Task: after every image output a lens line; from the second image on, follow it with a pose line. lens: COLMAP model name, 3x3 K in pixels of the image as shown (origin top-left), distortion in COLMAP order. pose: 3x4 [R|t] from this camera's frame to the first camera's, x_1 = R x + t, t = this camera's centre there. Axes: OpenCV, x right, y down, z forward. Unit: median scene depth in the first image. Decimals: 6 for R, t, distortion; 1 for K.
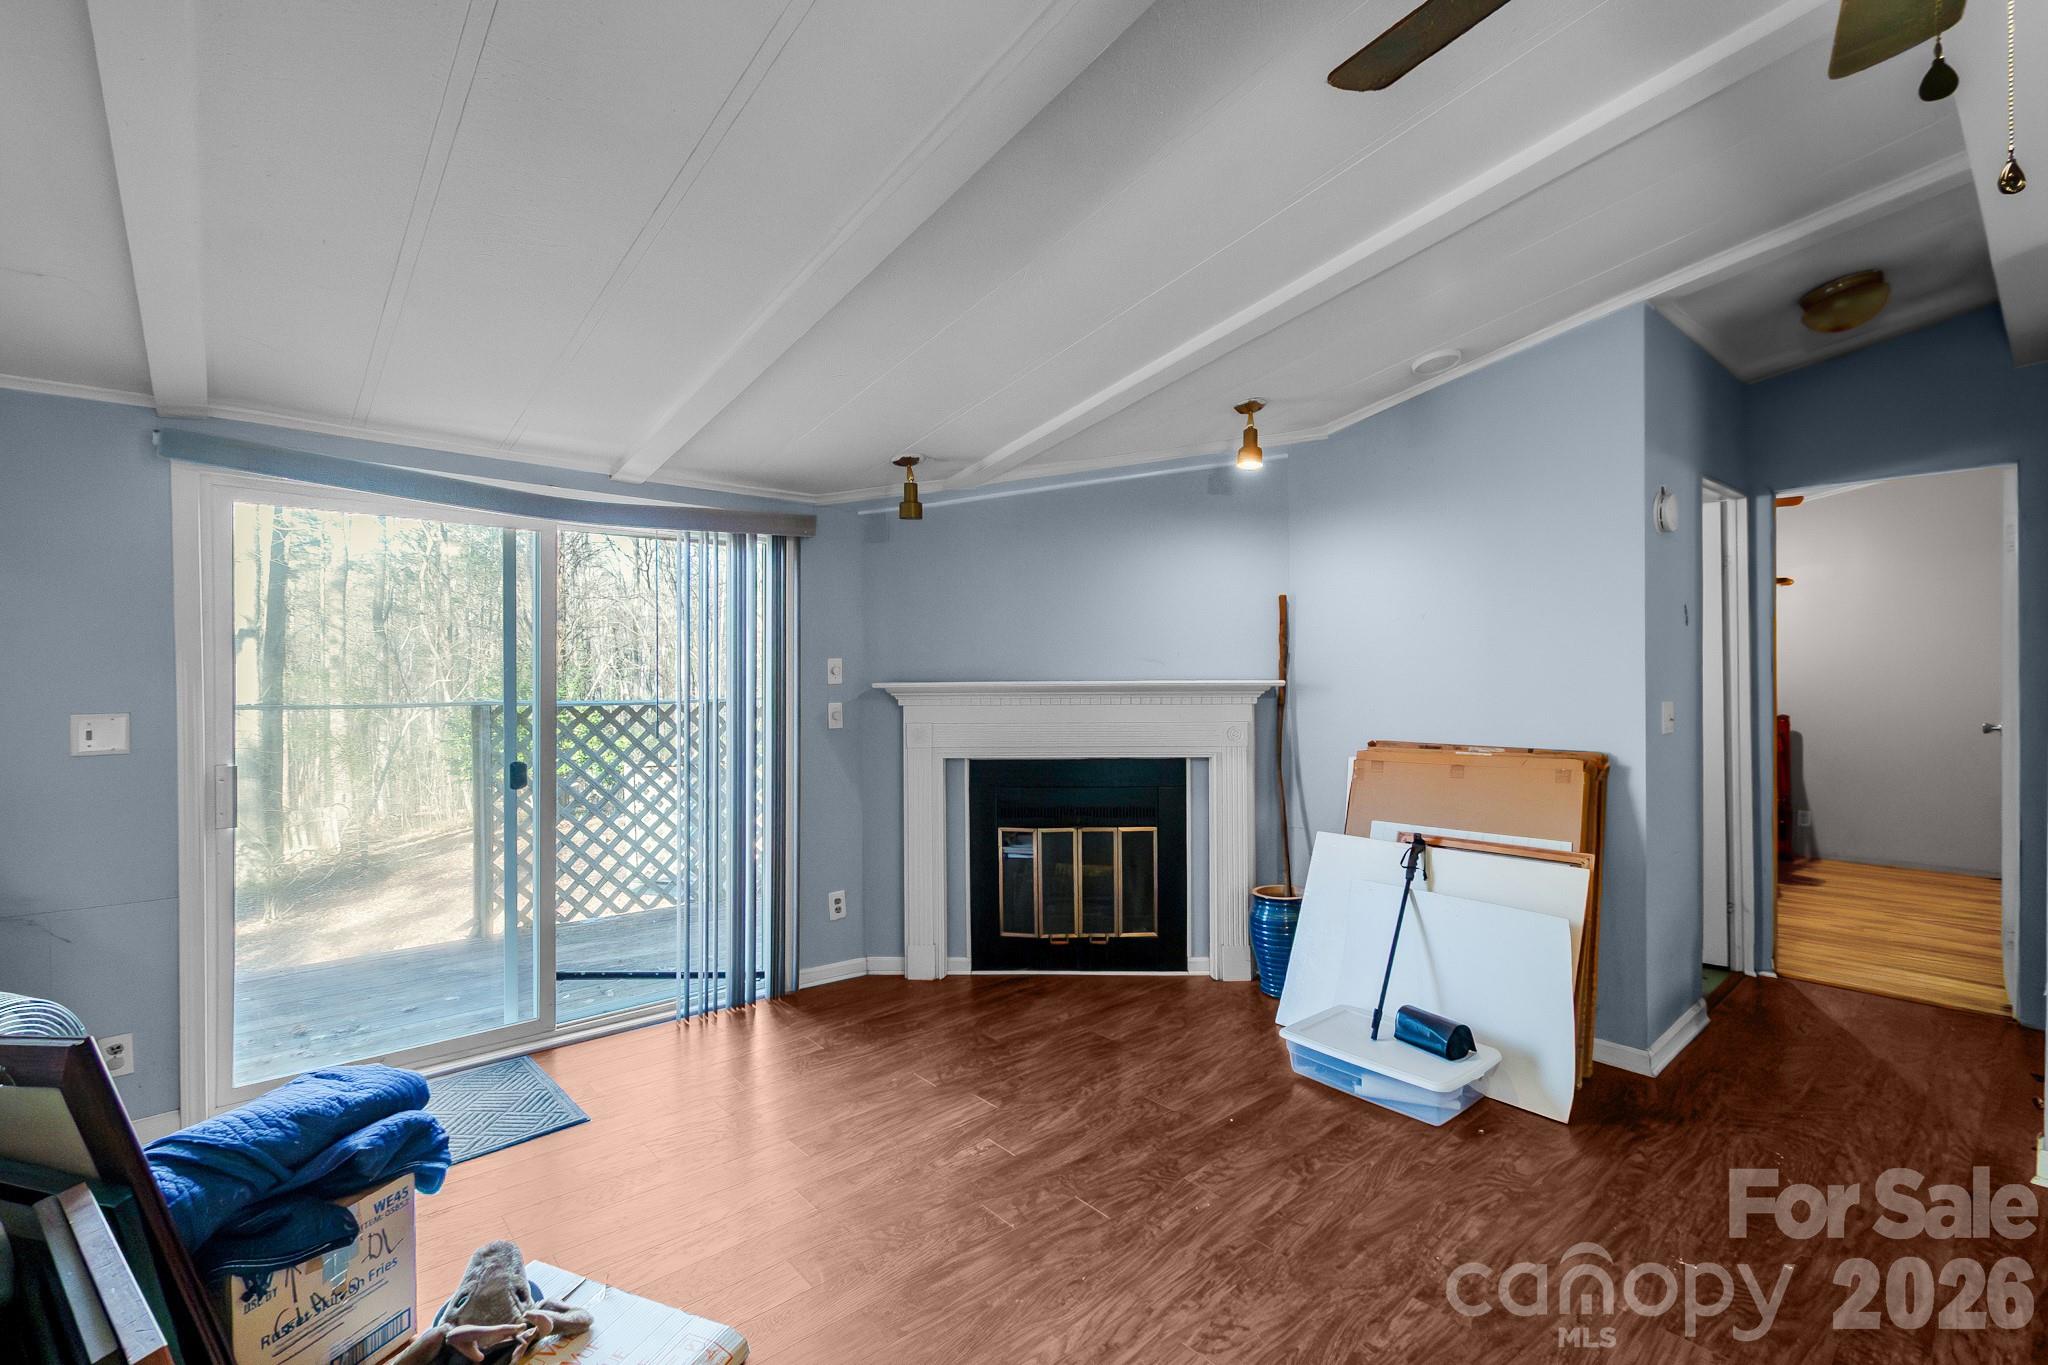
lens RADIAL K [[912.5, 0, 1024.0], [0, 912.5, 682.5], [0, 0, 1]] dist [0.000686, 0.000020]
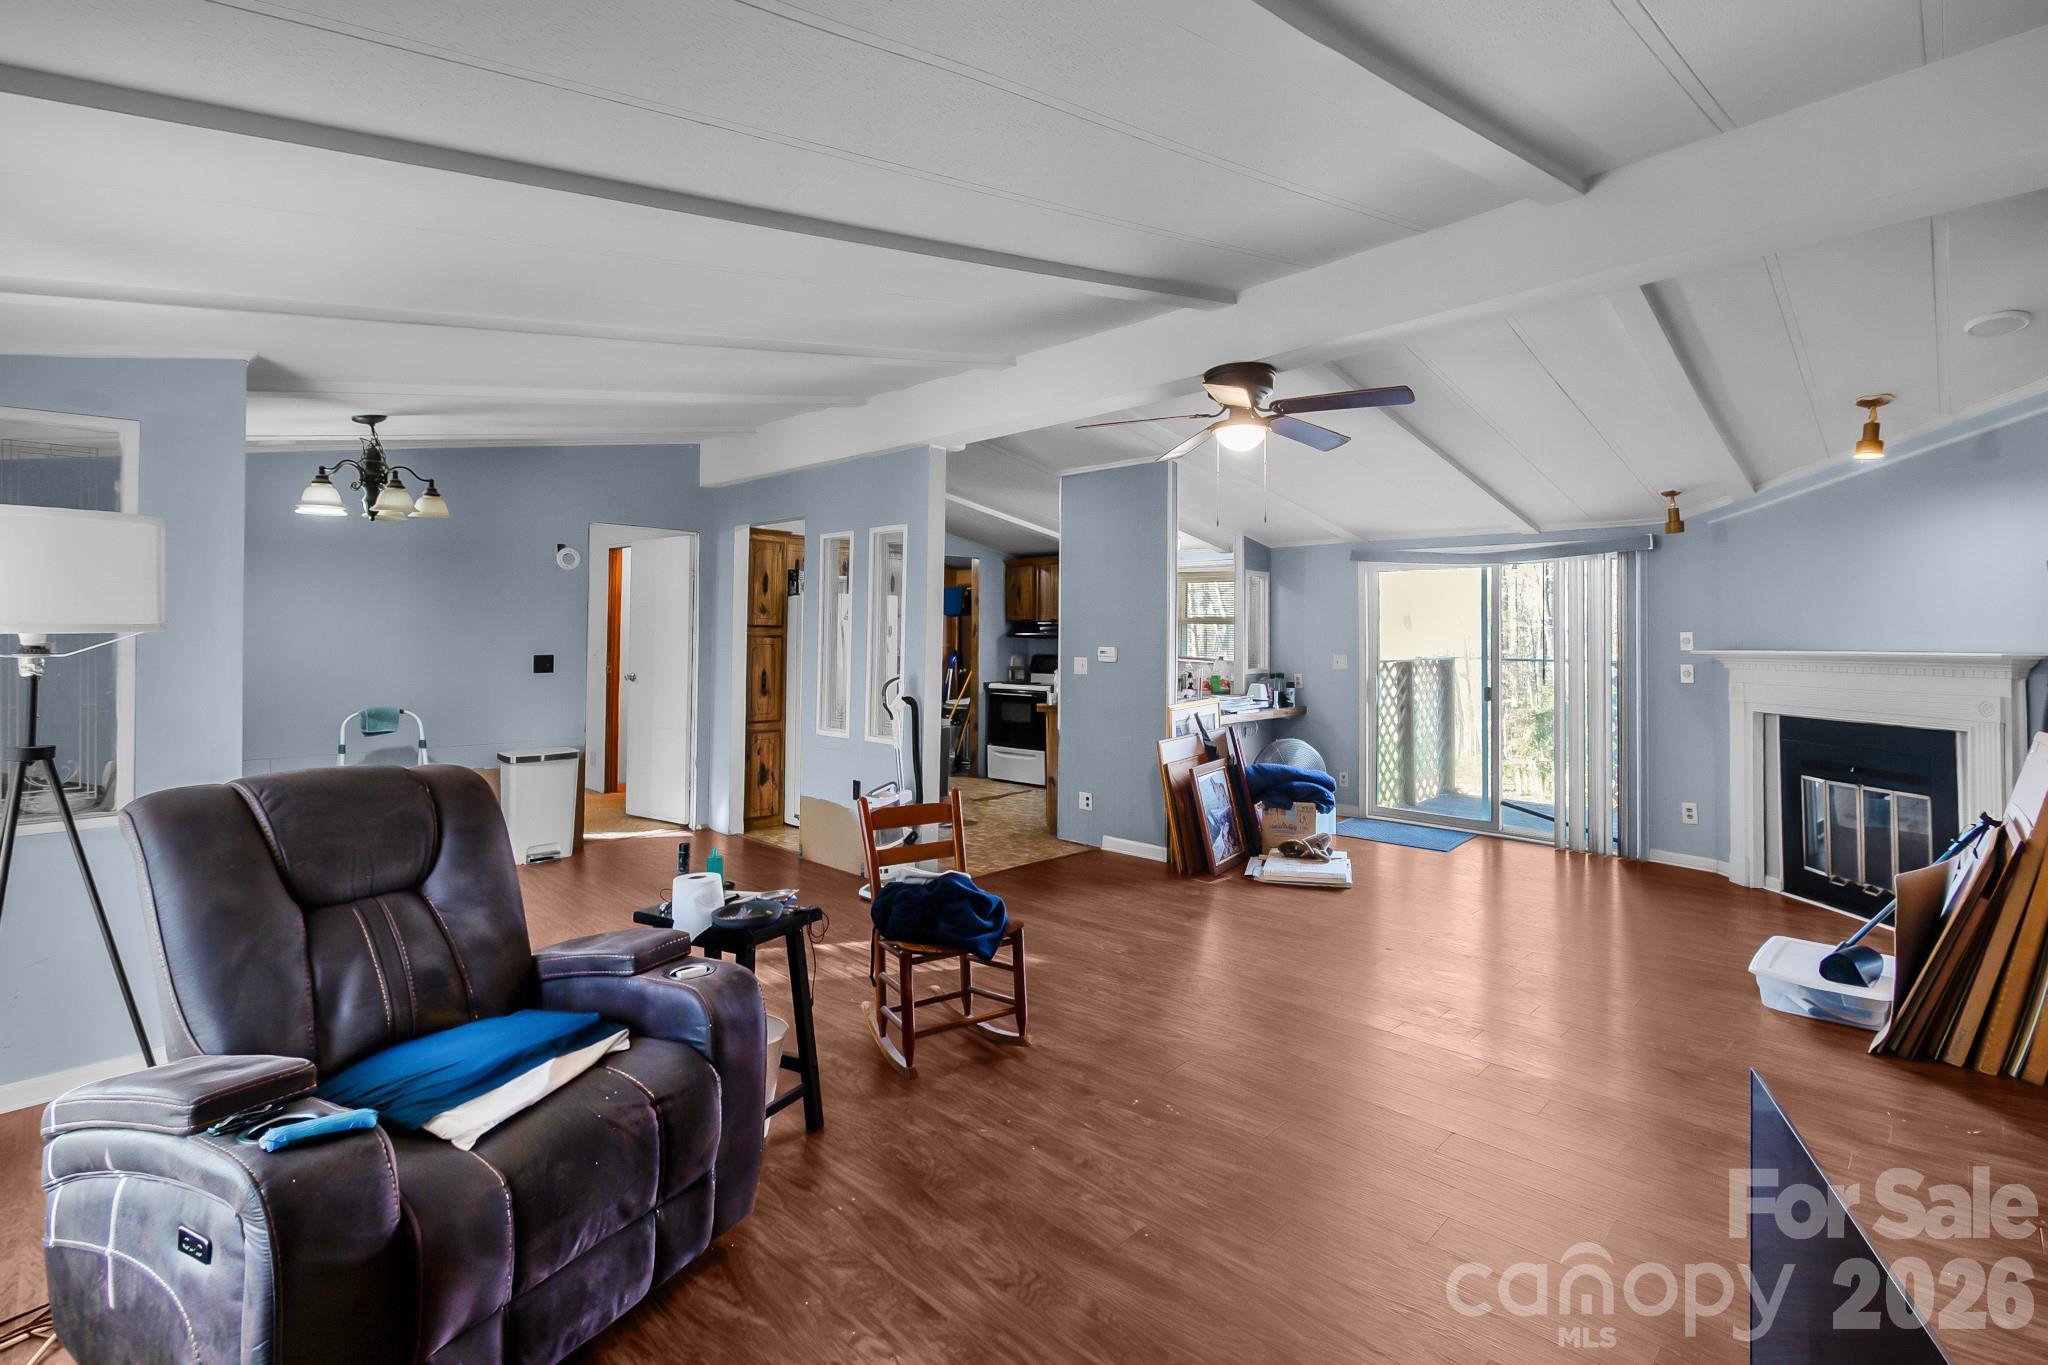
lens RADIAL K [[942.6, 0, 1026.1], [0, 942.6, 648.4], [0, 0, 1]] dist [0.000065, -0.000028]
pose [[0.037894, 0.012153, -0.999208, 1.172705], [-0.015255, 0.999817, 0.011582, -0.003094], [0.999165, 0.014804, 0.038073, -0.047669]]
